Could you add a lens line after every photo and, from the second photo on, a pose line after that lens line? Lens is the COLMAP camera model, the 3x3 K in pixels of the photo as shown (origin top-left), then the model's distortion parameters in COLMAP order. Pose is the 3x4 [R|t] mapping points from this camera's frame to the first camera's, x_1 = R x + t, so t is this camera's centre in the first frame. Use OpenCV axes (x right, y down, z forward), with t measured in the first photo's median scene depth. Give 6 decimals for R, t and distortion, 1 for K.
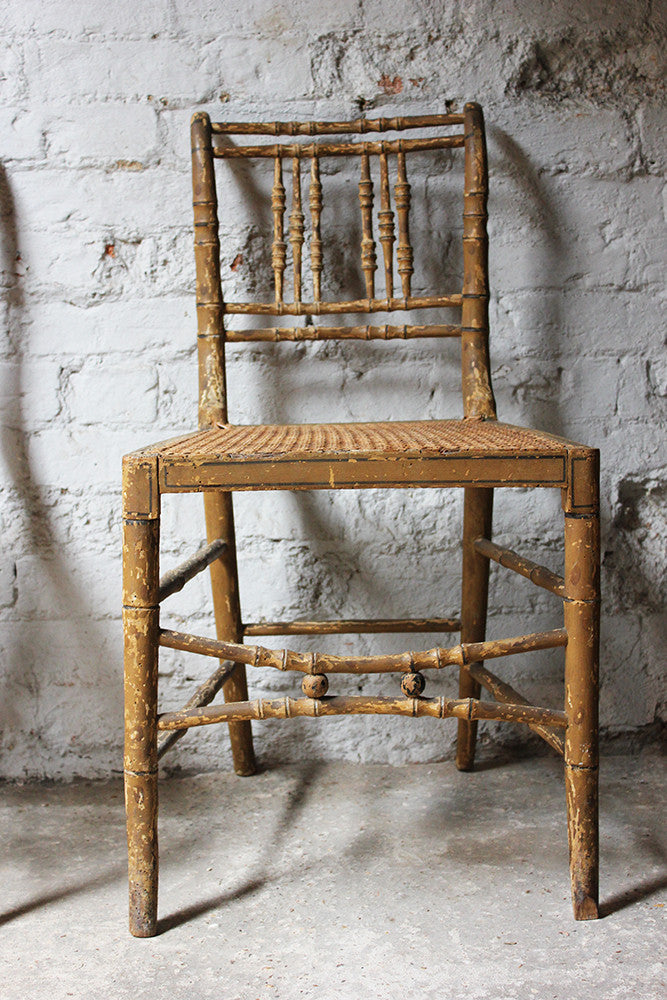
lens RADIAL K [[1548.1, 0, 340.5], [0, 1548.1, 508.3], [0, 0, 1]] dist [-0.022951, 0.000000]
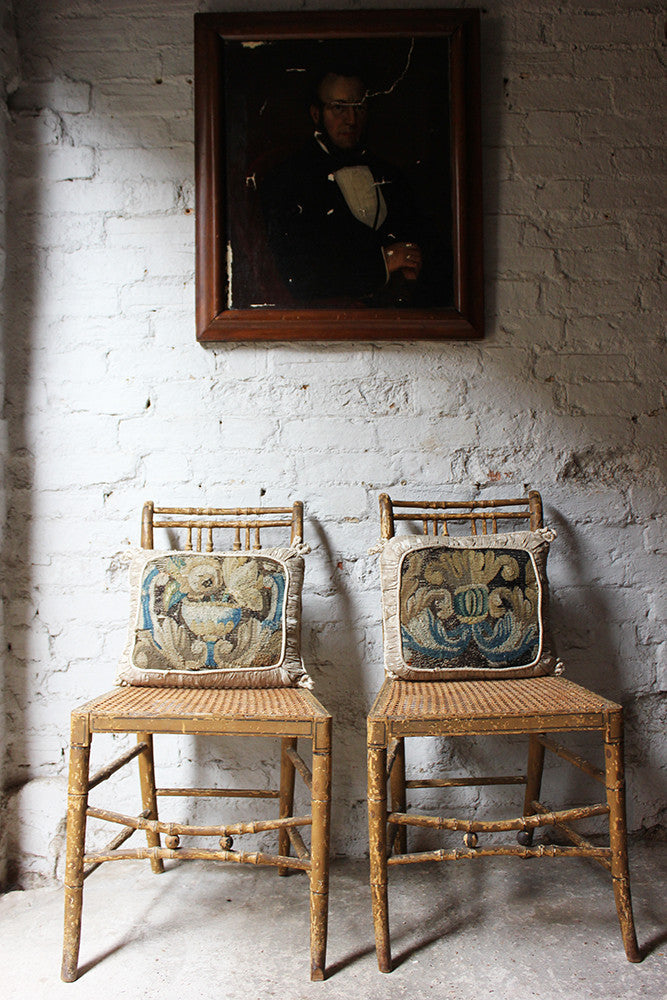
lens RADIAL K [[941.0, 0, 342.5], [0, 941.0, 507.7], [0, 0, 1]] dist [-0.099031, 0.000000]
pose [[0.998562, 0.003111, -0.053520, -0.086858], [-0.009249, 0.993341, -0.114836, -0.106682], [0.052806, 0.115166, 0.991942, -0.108302]]
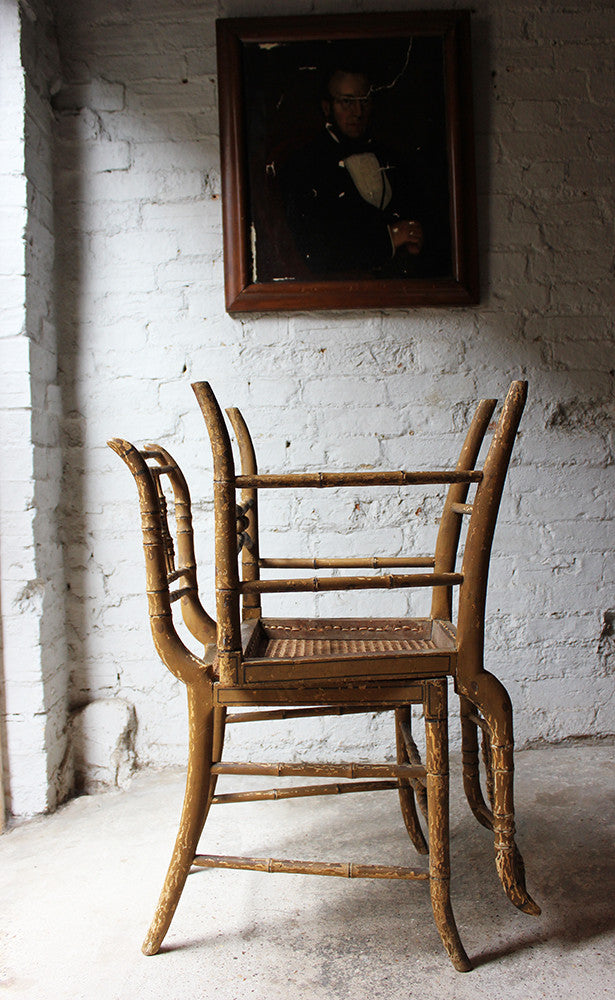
lens RADIAL K [[887.7, 0, 324.5], [0, 887.7, 506.9], [0, 0, 1]] dist [-0.140926, 0.081026]
pose [[0.998445, -0.019008, -0.052404, -0.130554], [0.015299, 0.997408, -0.070308, -0.083305], [0.053605, 0.069397, 0.996148, -0.189263]]
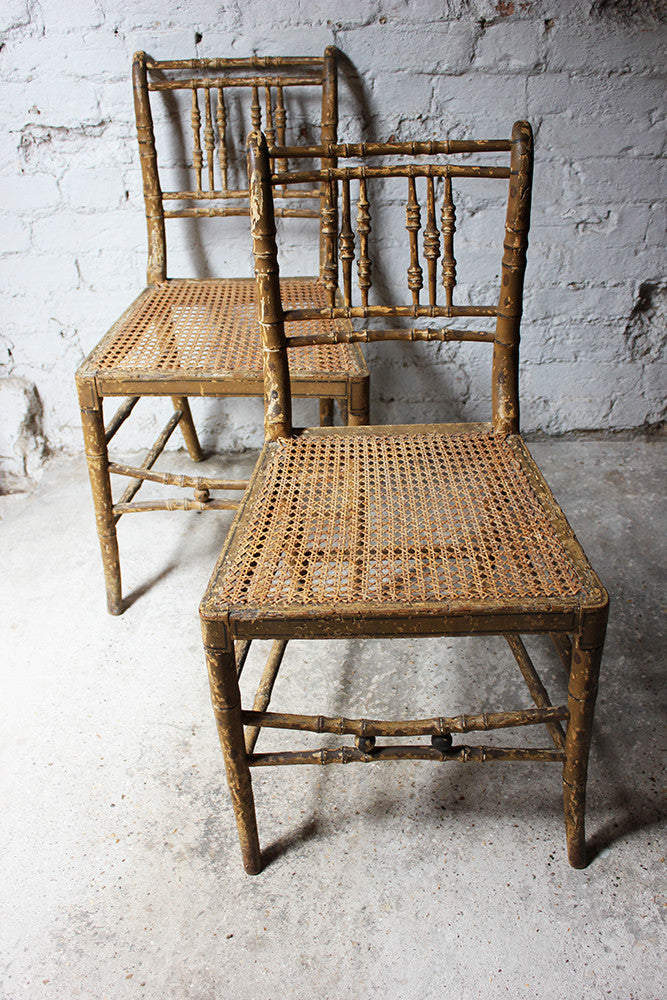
lens RADIAL K [[992.9, 0, 341.7], [0, 992.9, 499.6], [0, 0, 1]] dist [-0.056828, 0.000000]
pose [[0.995643, 0.032301, -0.087470, -0.021364], [0.014512, 0.872970, 0.487558, -0.316382], [0.092107, -0.486703, 0.868698, 0.031069]]
